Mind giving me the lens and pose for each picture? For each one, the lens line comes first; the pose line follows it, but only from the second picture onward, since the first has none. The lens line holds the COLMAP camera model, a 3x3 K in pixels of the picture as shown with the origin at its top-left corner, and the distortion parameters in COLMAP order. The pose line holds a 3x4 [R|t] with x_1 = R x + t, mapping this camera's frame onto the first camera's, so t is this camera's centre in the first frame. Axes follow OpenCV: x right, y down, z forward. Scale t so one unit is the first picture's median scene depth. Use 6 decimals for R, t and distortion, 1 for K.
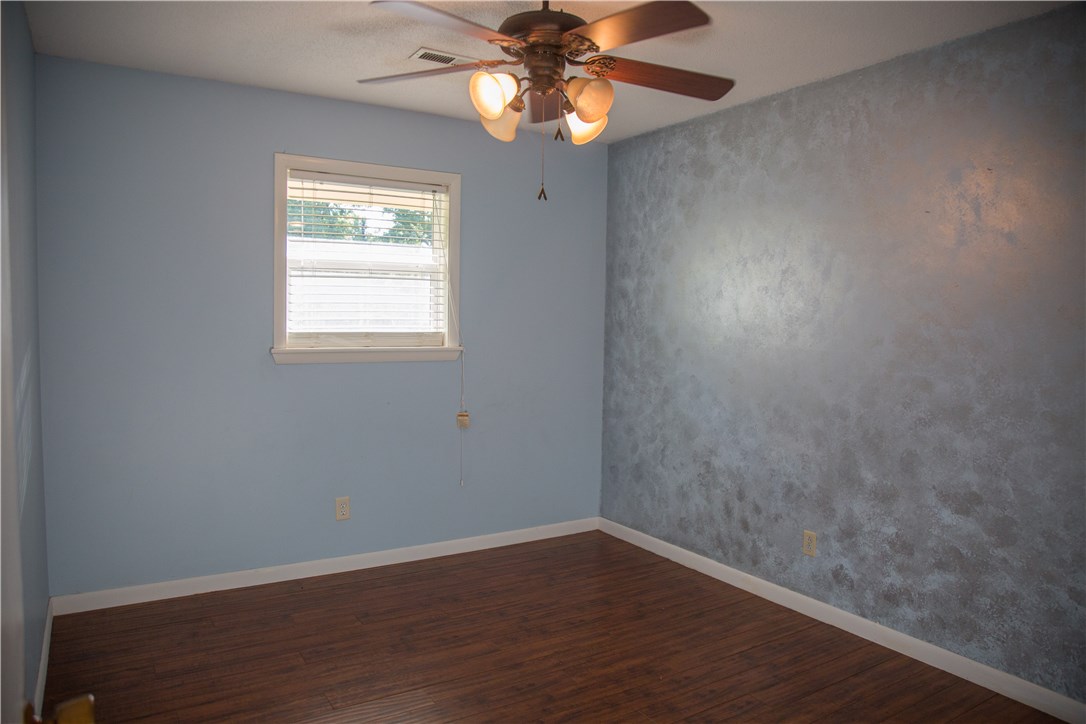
lens RADIAL K [[751.2, 0, 543.0], [0, 751.2, 362.0], [0, 0, 1]] dist [-0.070482, 0.004368]
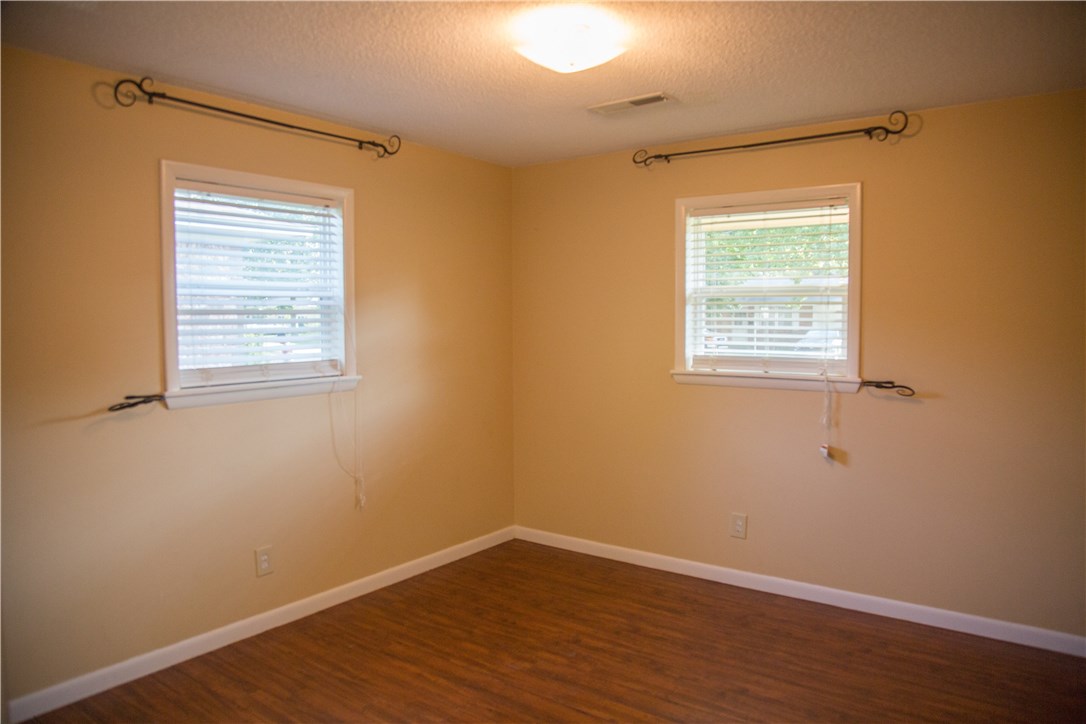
lens RADIAL K [[751.2, 0, 543.0], [0, 751.2, 362.0], [0, 0, 1]] dist [-0.070482, 0.004368]
pose [[0.923270, -0.053155, 0.380455, -0.277824], [0.059802, 0.998194, -0.005662, -0.010700], [-0.379468, 0.027979, 0.924782, 0.034696]]
